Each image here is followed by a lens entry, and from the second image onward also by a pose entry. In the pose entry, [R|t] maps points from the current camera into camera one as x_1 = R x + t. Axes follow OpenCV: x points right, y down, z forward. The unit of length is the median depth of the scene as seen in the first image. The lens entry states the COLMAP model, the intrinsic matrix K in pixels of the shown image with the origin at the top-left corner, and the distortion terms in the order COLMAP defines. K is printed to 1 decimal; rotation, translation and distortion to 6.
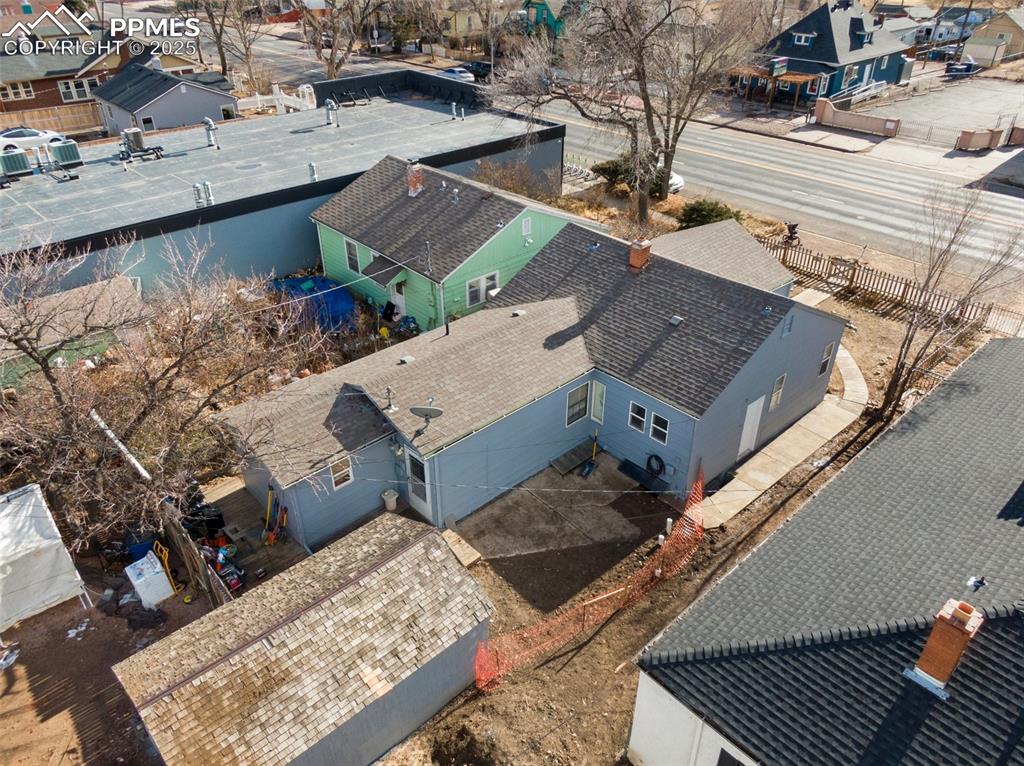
lens RADIAL K [[738.8, 0, 512.0], [0, 738.8, 383.0], [0, 0, 1]] dist [0.074859, -0.106108]
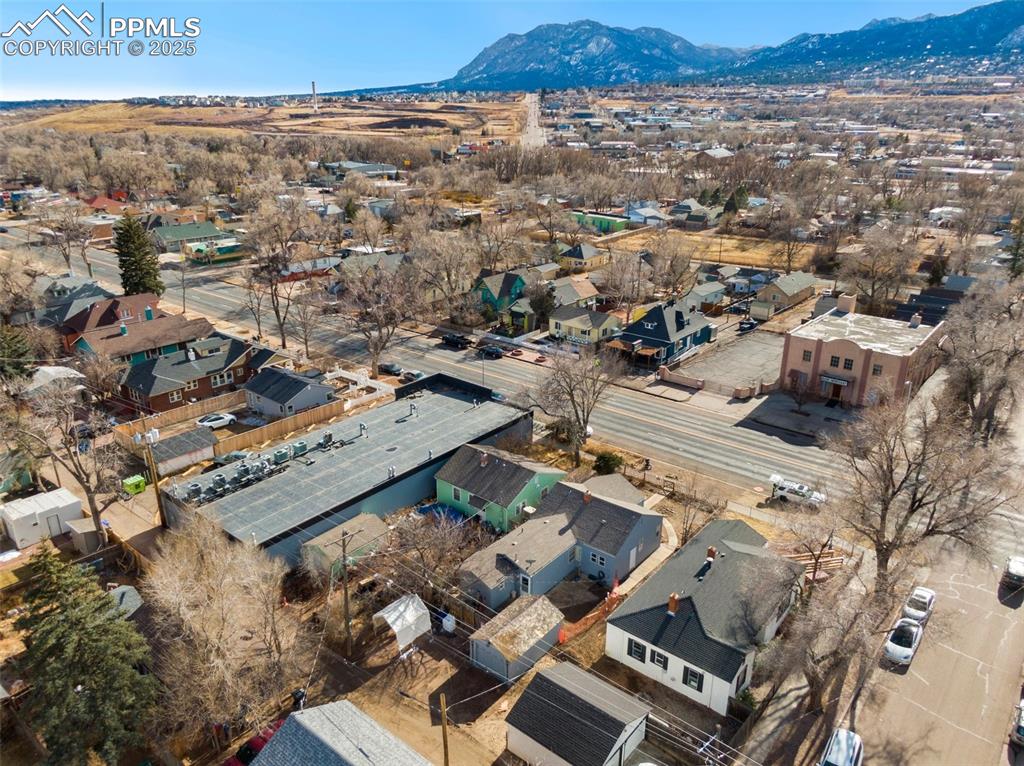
lens RADIAL K [[738.8, 0, 512.0], [0, 738.8, 383.0], [0, 0, 1]] dist [0.074859, -0.106108]
pose [[0.990264, -0.045980, 0.131389, -0.263146], [0.070866, 0.978924, -0.191535, -0.047487], [-0.119814, 0.198981, 0.972652, -1.013505]]
